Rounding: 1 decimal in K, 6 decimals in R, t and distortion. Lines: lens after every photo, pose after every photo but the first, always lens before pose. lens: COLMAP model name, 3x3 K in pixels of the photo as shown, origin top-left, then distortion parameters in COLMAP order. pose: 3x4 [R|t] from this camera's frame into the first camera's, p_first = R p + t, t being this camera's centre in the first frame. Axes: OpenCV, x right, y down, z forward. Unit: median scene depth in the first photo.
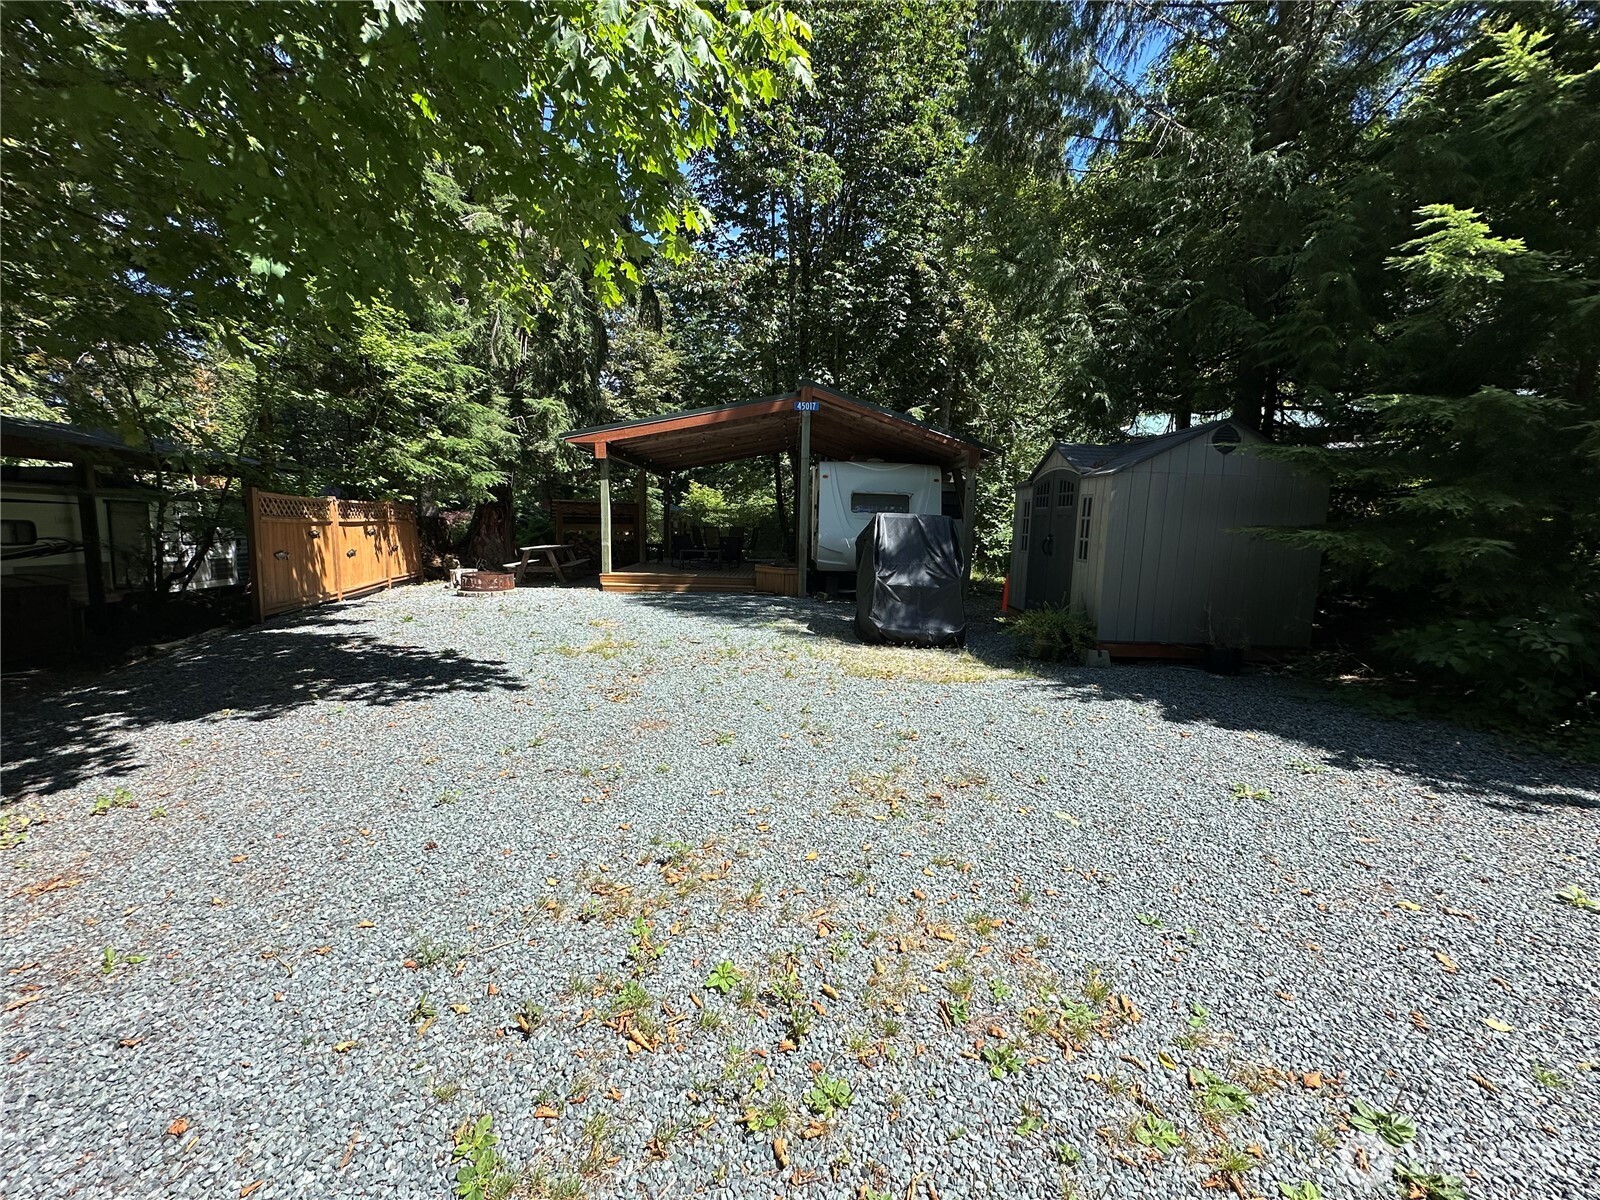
lens RADIAL K [[637.3, 0, 800.0], [0, 637.3, 600.0], [0, 0, 1]] dist [-0.003996, 0.000204]
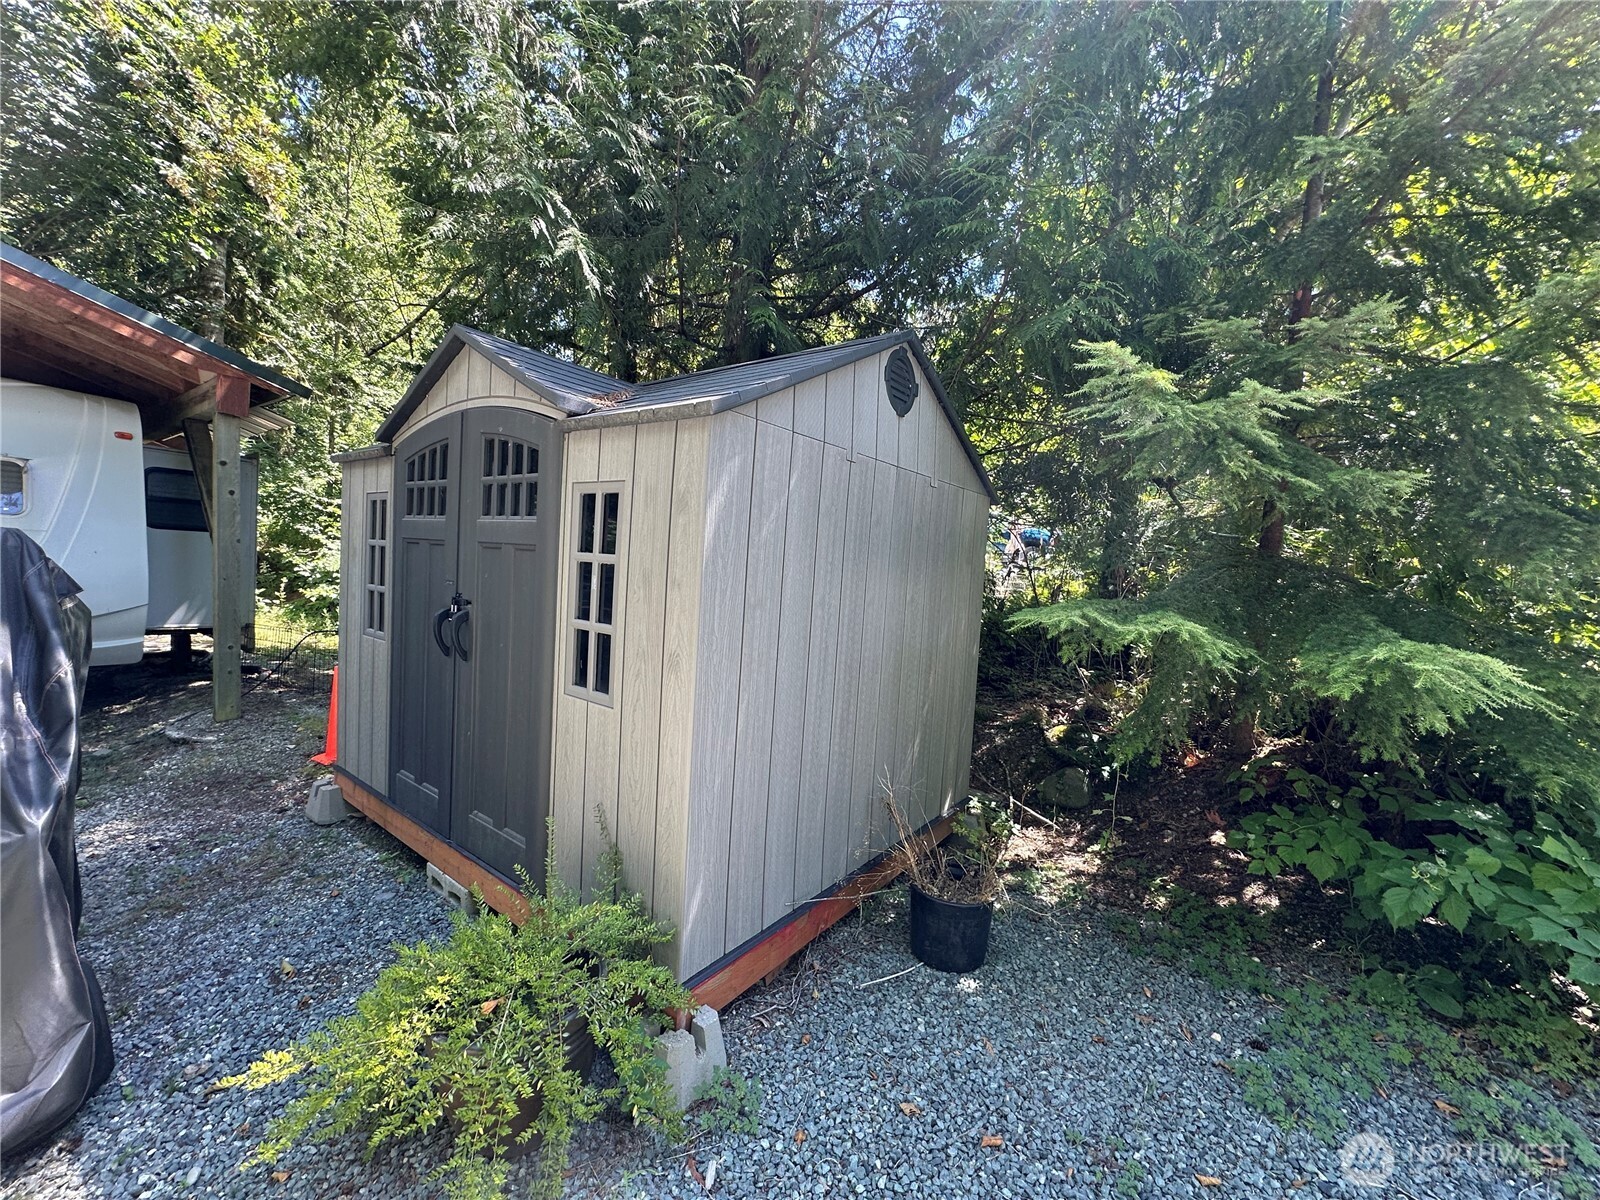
lens RADIAL K [[637.3, 0, 800.0], [0, 637.3, 600.0], [0, 0, 1]] dist [-0.003996, 0.000204]
pose [[0.604809, -0.039541, 0.795388, 0.205762], [0.059653, 0.998210, 0.004264, -0.081327], [-0.794133, 0.044869, 0.606086, 0.576937]]
